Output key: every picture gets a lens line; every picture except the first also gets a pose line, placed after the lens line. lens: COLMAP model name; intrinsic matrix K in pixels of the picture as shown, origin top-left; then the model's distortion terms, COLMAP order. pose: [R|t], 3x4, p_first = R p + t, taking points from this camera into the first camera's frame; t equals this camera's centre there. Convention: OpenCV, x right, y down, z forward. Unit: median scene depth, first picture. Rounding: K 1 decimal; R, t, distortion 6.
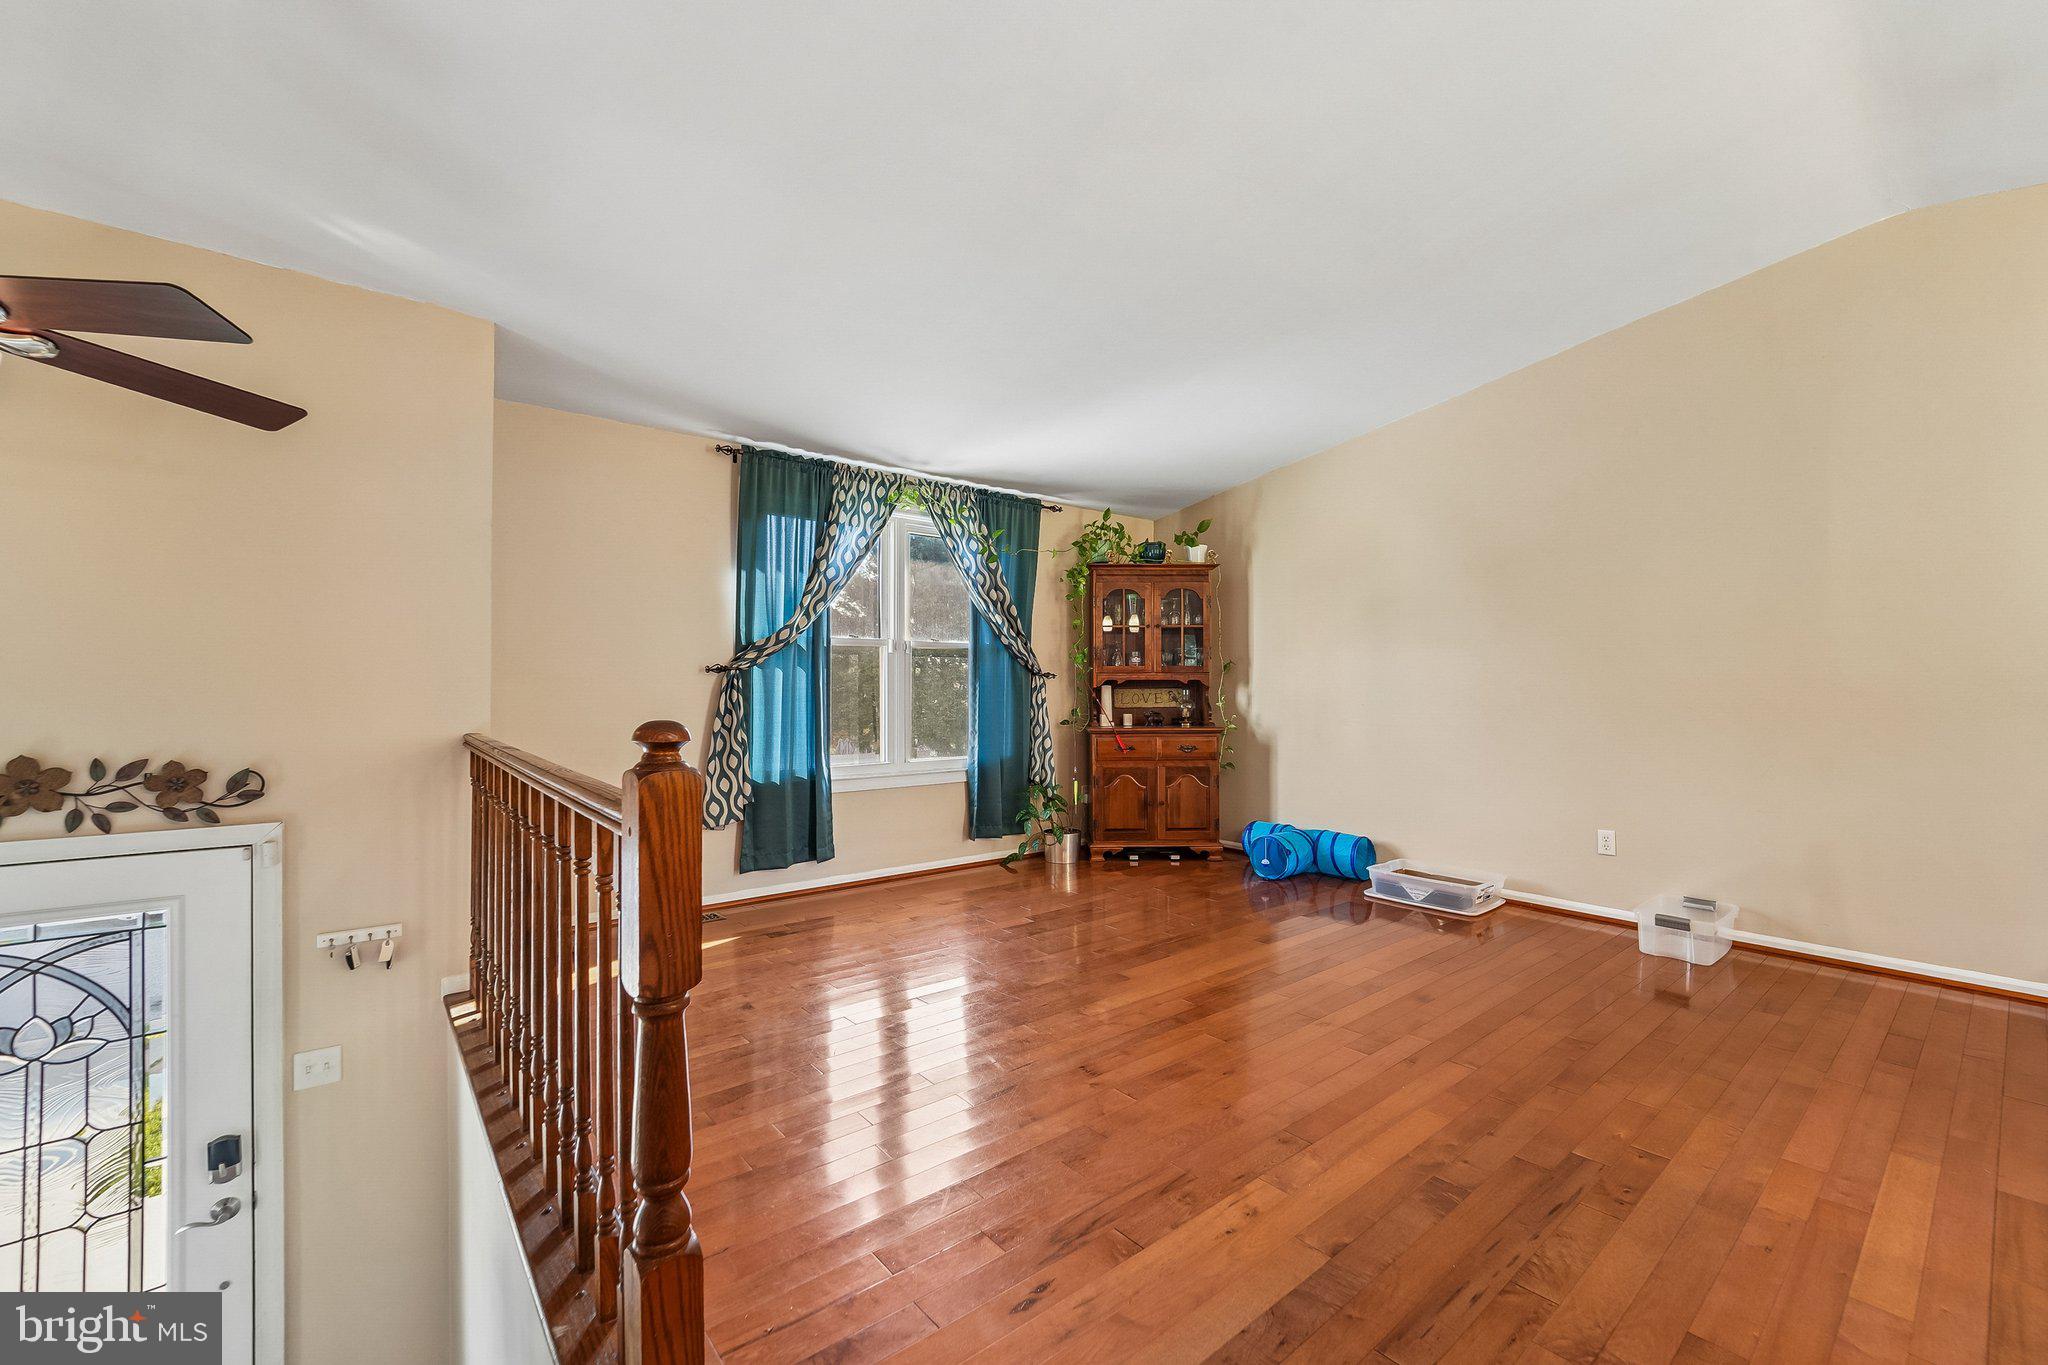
lens RADIAL K [[832.9, 0, 1032.6], [0, 832.9, 689.2], [0, 0, 1]] dist [-0.016519, 0.001110]
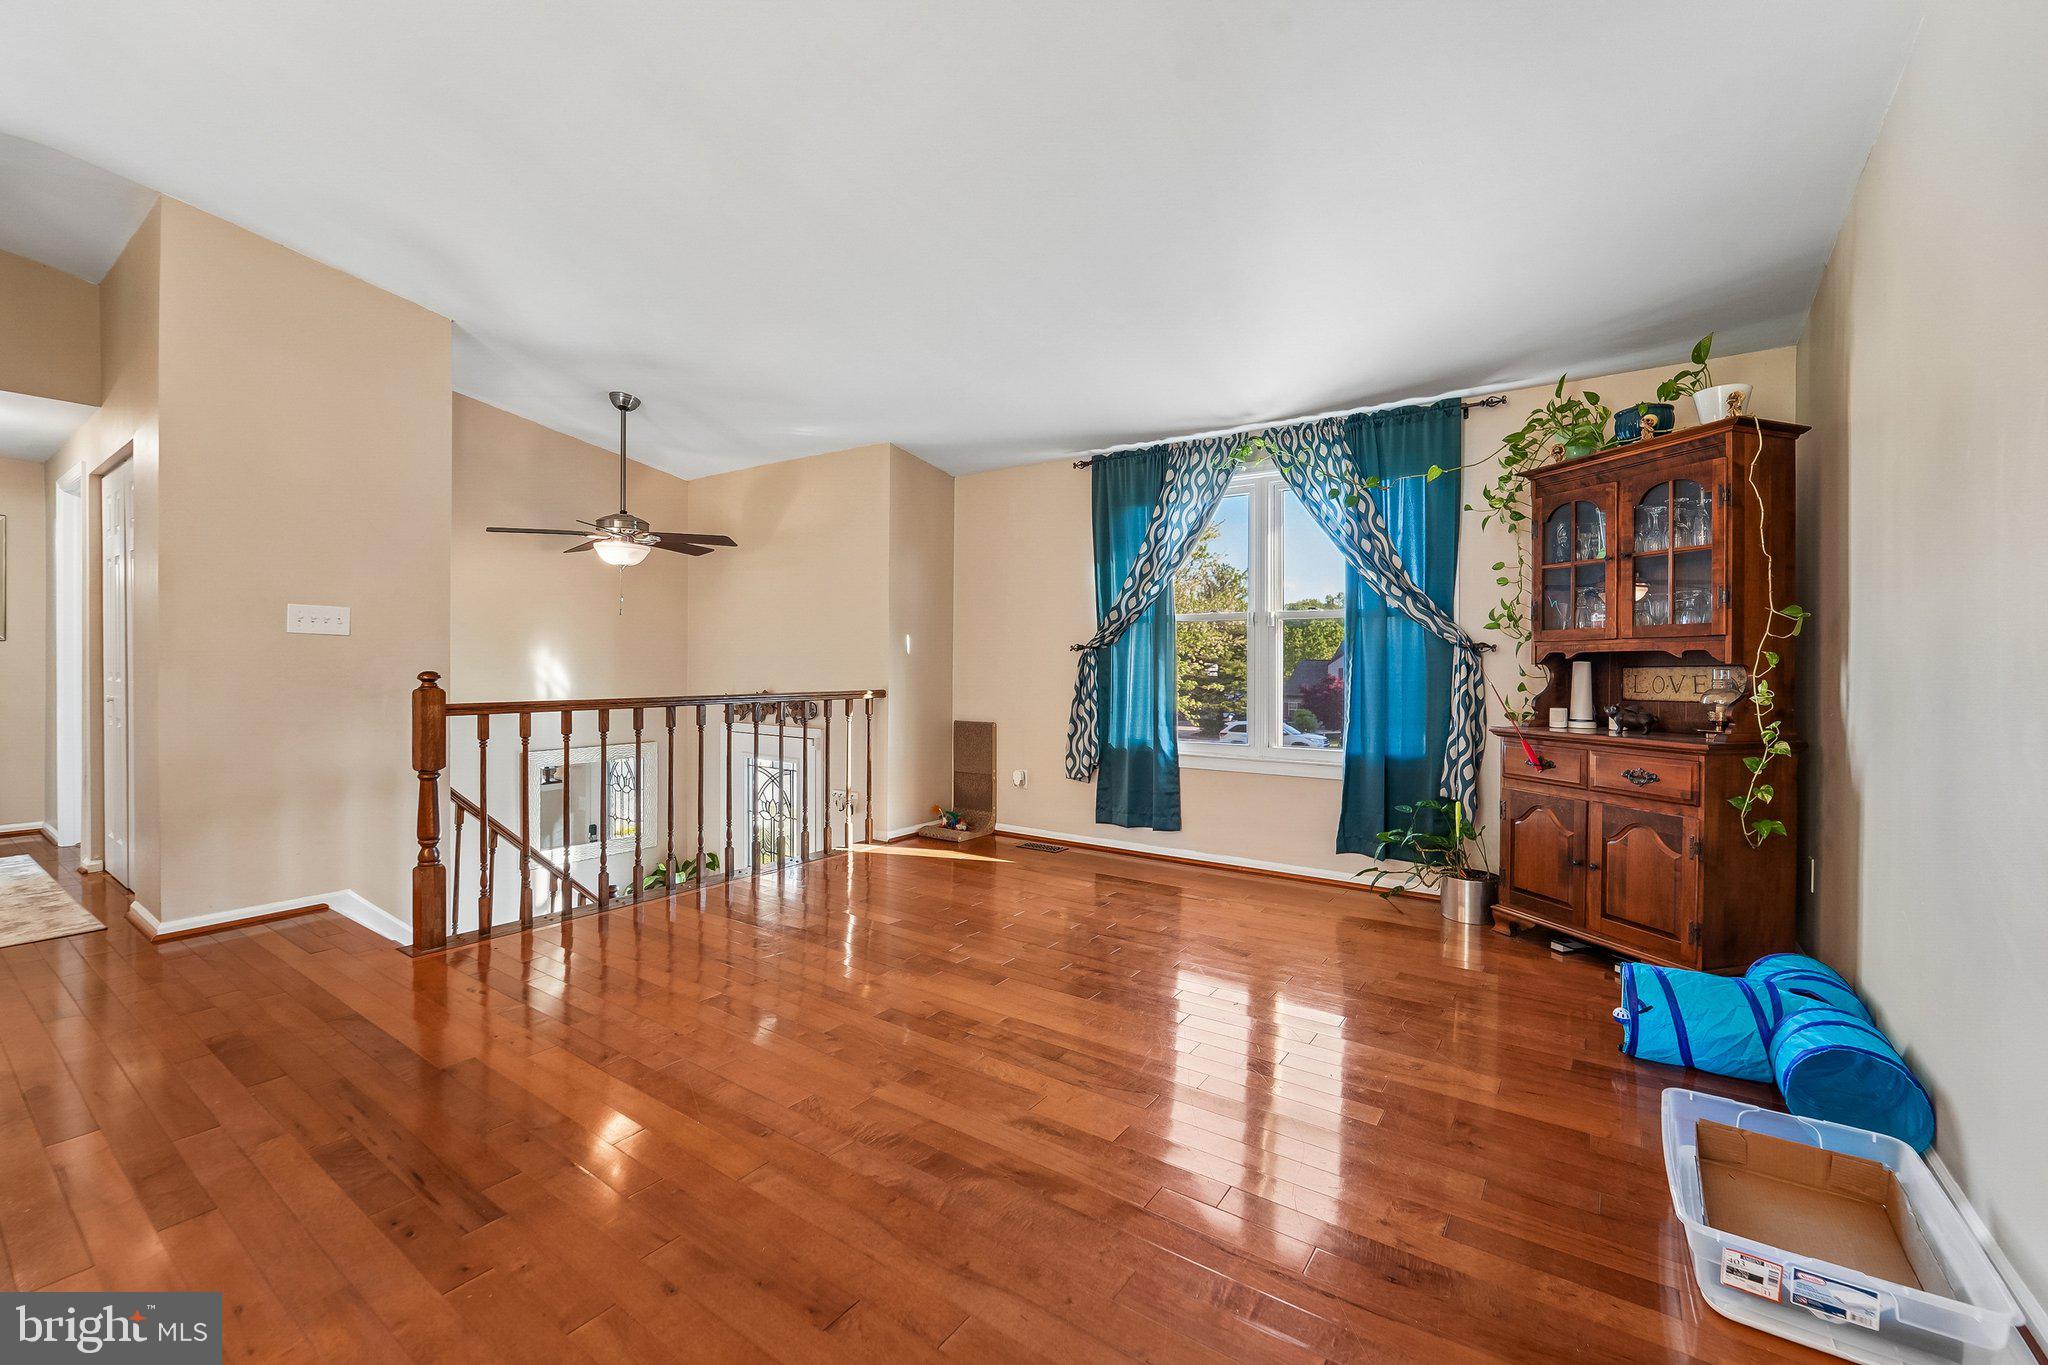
lens RADIAL K [[832.9, 0, 1030.5], [0, 832.9, 663.8], [0, 0, 1]] dist [-0.016519, 0.001110]
pose [[0.276086, -0.000452, -0.961133, 0.640590], [-0.008093, 0.999963, -0.002795, 0.002249], [0.961099, 0.008550, 0.276072, 0.505577]]
